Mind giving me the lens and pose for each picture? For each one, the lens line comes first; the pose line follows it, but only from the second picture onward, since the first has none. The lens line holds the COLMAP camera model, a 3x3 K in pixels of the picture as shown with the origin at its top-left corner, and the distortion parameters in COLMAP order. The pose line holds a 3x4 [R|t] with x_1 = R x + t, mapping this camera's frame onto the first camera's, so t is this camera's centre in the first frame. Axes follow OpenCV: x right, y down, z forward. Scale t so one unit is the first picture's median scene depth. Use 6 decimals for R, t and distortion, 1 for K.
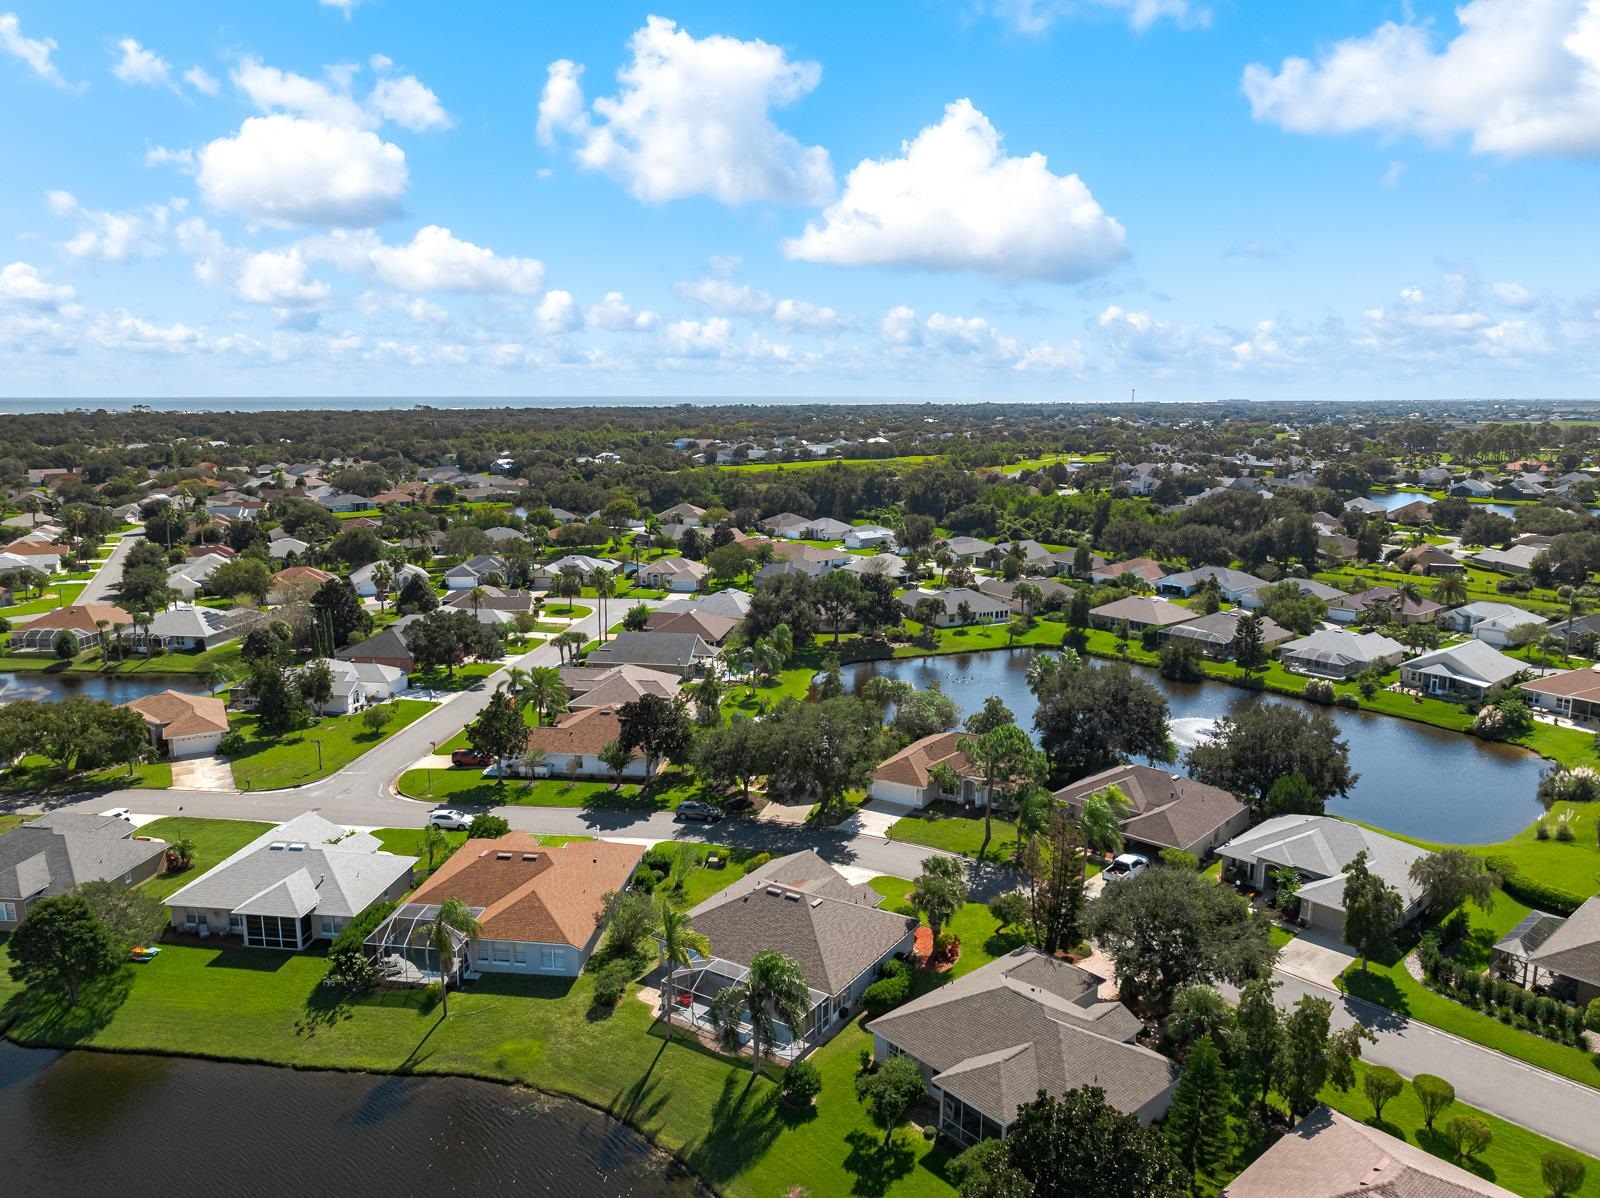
lens RADIAL K [[1120.4, 0, 807.3], [0, 1120.4, 603.7], [0, 0, 1]] dist [-0.027579, 0.013058]
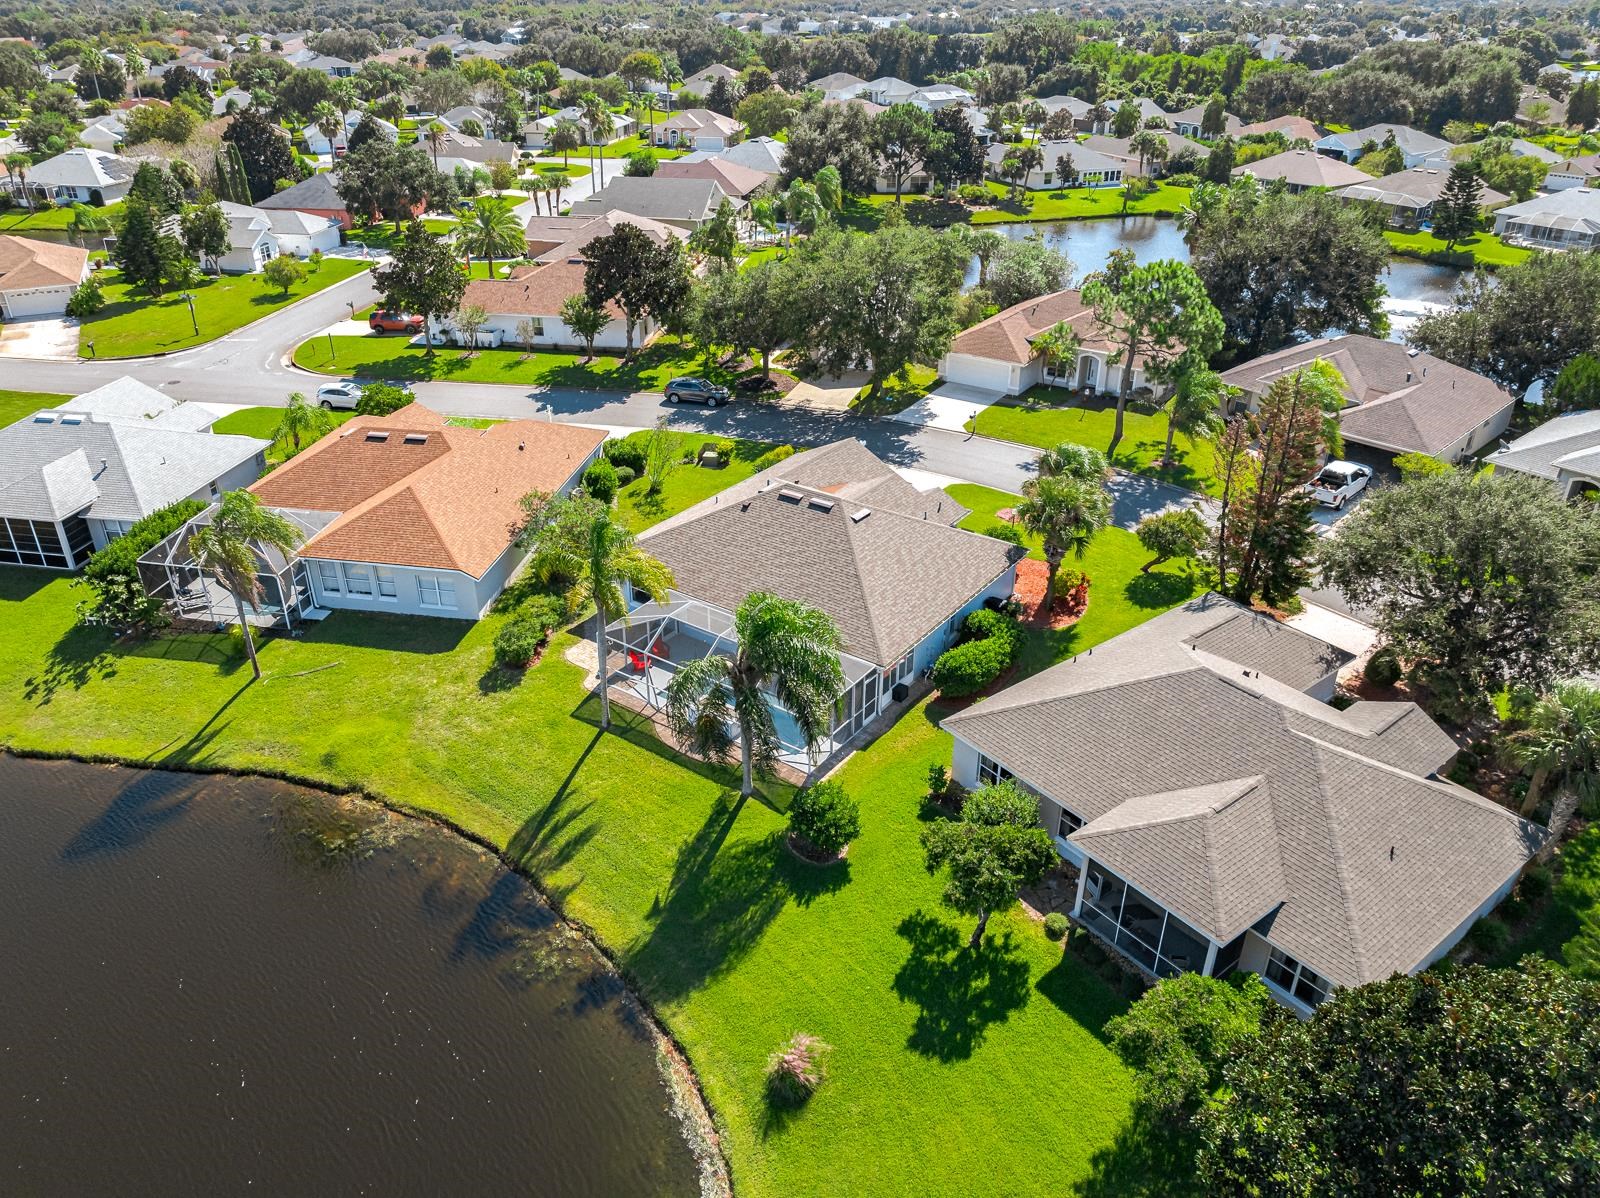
lens RADIAL K [[1124.2, 0, 800.0], [0, 1124.2, 599.0], [0, 0, 1]] dist [-0.031635, 0.015557]
pose [[0.998504, 0.028857, -0.046453, 0.003774], [-0.012844, 0.949427, 0.313724, 0.088365], [0.053157, -0.312658, 0.948377, 0.299696]]
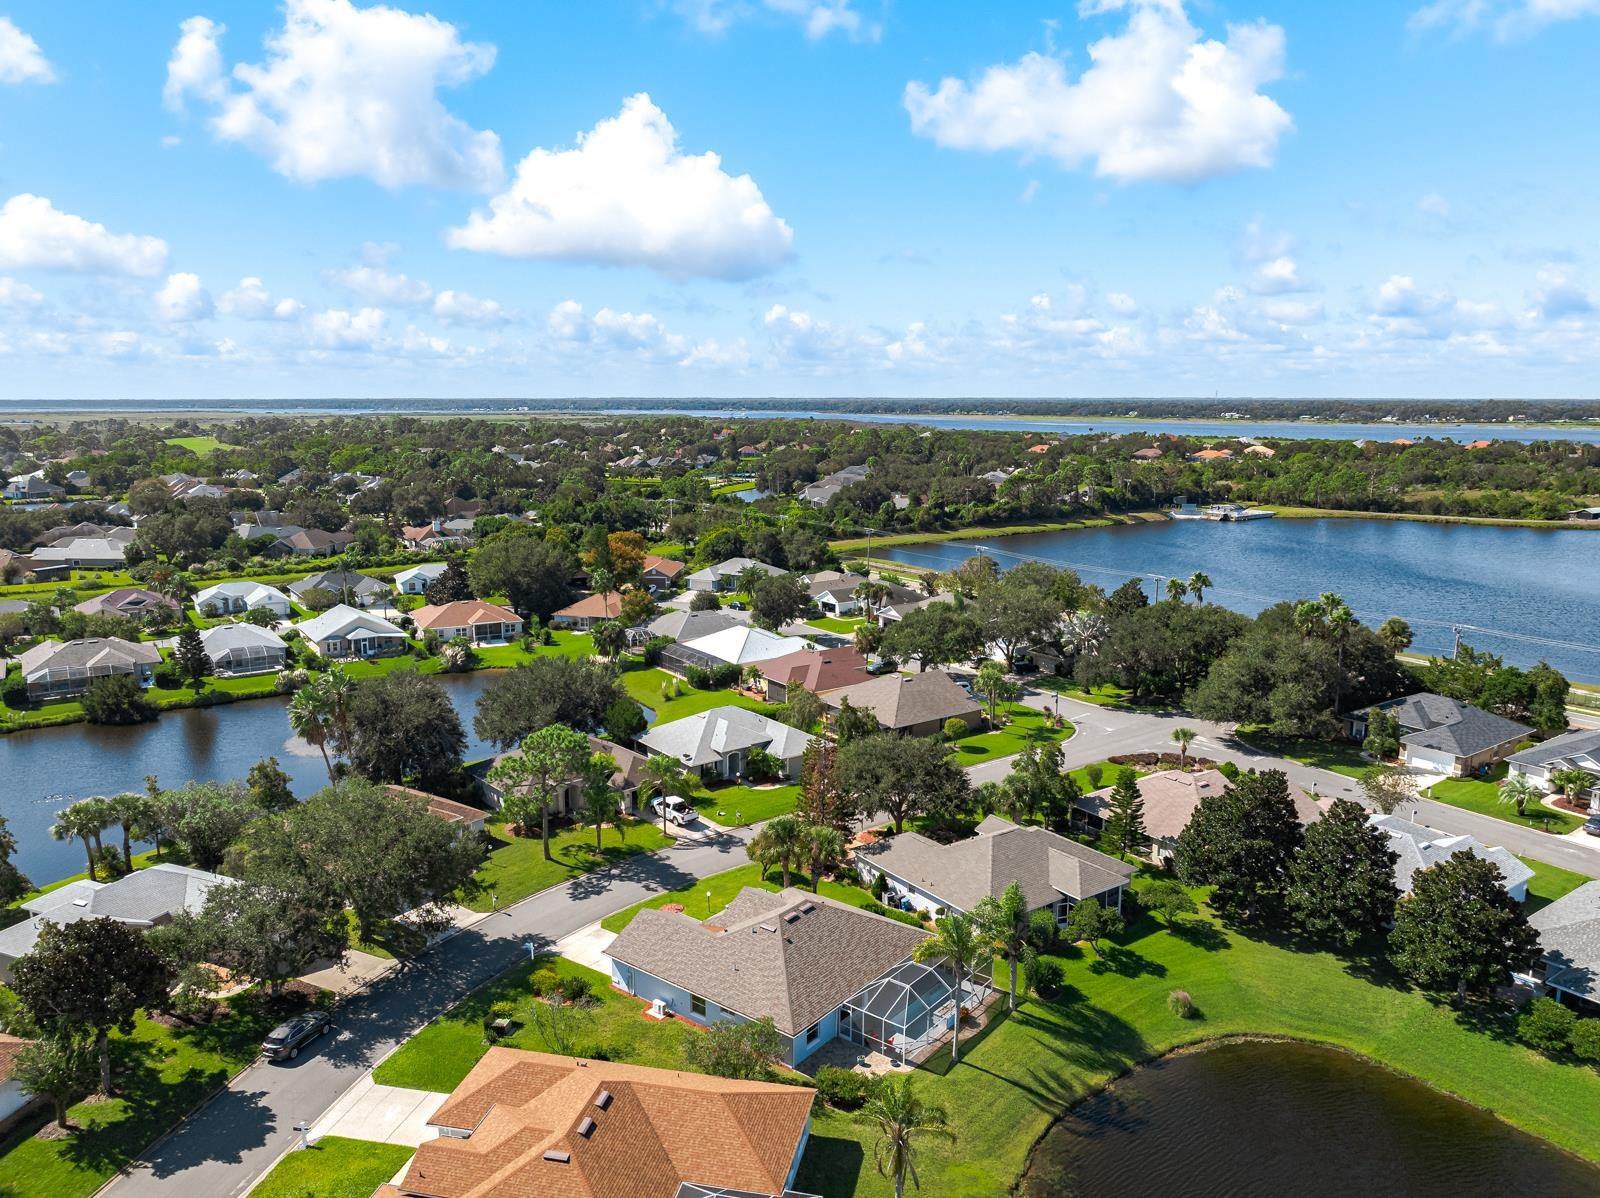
lens RADIAL K [[1120.4, 0, 807.3], [0, 1120.4, 603.7], [0, 0, 1]] dist [-0.027579, 0.013058]
pose [[0.098938, -0.179713, 0.978731, -0.627001], [0.180581, 0.970469, 0.159942, -0.089984], [-0.978571, 0.160916, 0.128469, 0.617837]]
